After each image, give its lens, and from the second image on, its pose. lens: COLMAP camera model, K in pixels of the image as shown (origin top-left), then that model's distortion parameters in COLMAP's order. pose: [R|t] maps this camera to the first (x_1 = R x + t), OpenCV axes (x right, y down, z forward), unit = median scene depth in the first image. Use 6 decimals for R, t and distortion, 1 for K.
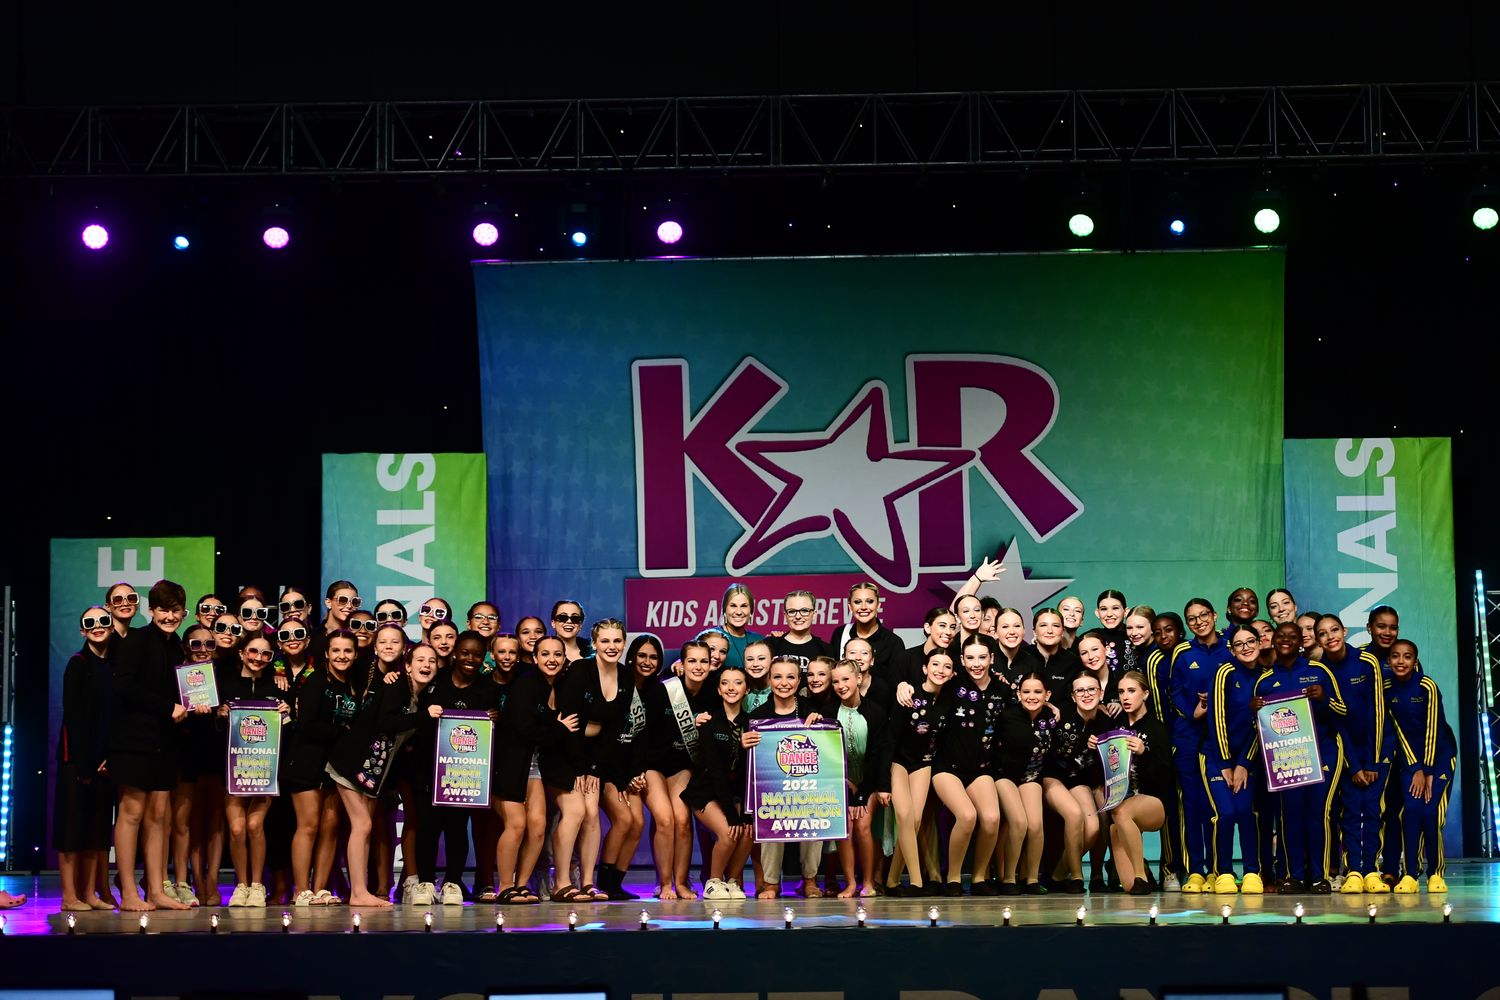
lens RADIAL K [[3460.0, 0, 752.0], [0, 3460.0, 492.6], [0, 0, 1]] dist [-0.004746, 0.000000]
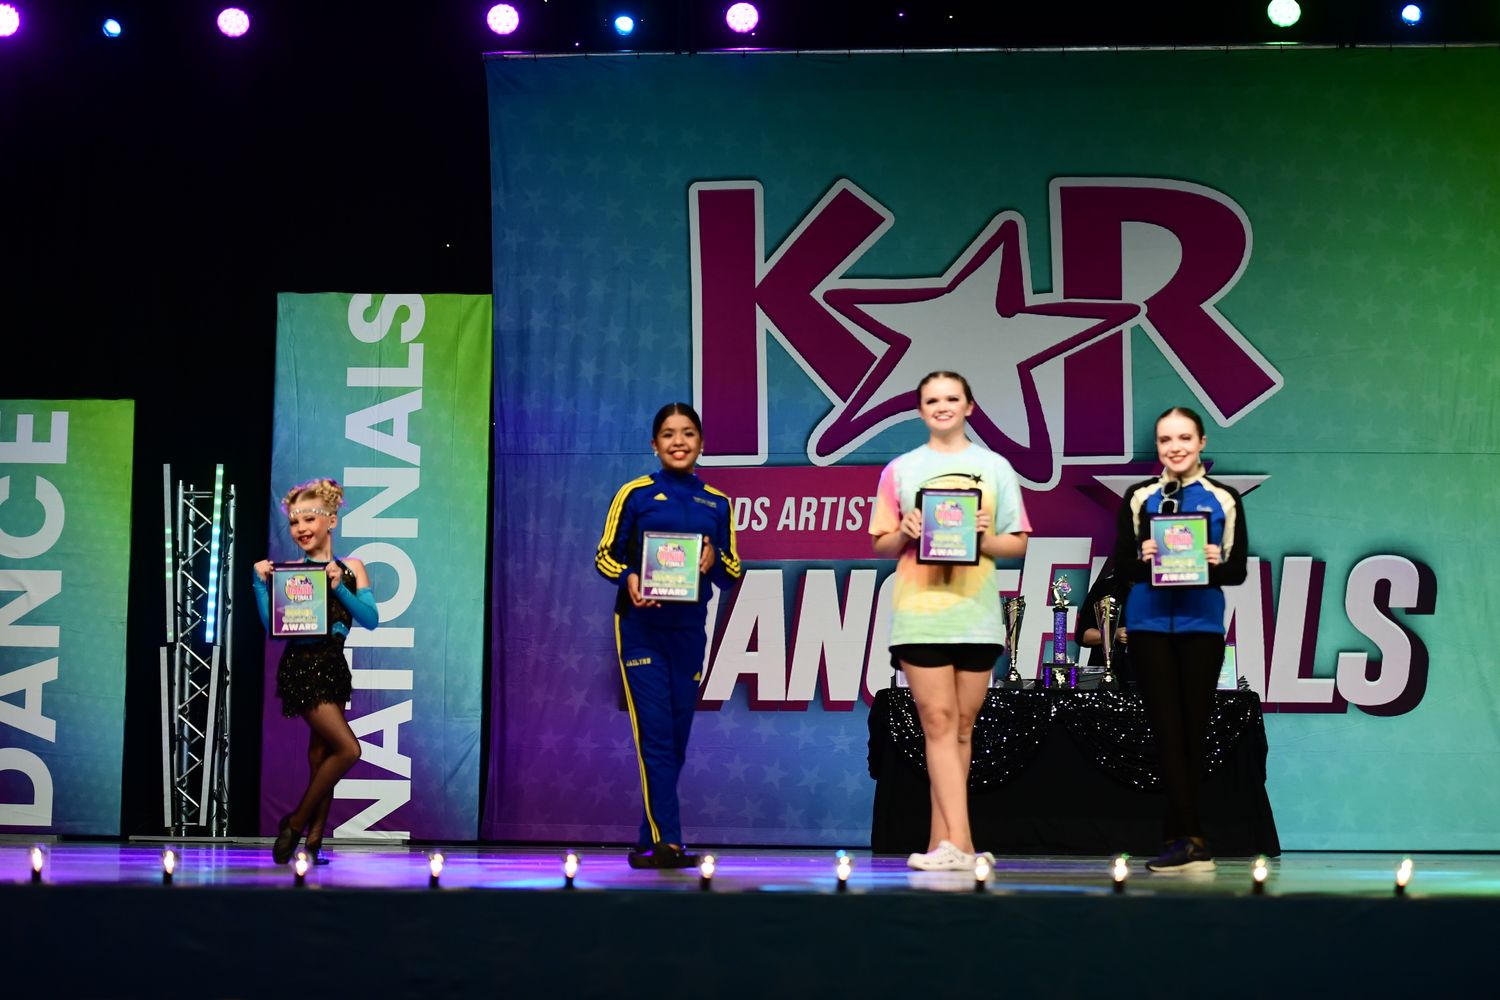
lens RADIAL K [[3258.7, 0, 744.9], [0, 3258.7, 505.7], [0, 0, 1]] dist [-0.047692, 0.000000]
pose [[0.999159, 0.016291, -0.037629, 0.005754], [-0.016555, 0.999841, -0.006697, 0.037948], [0.037514, 0.007314, 0.999269, 0.285869]]
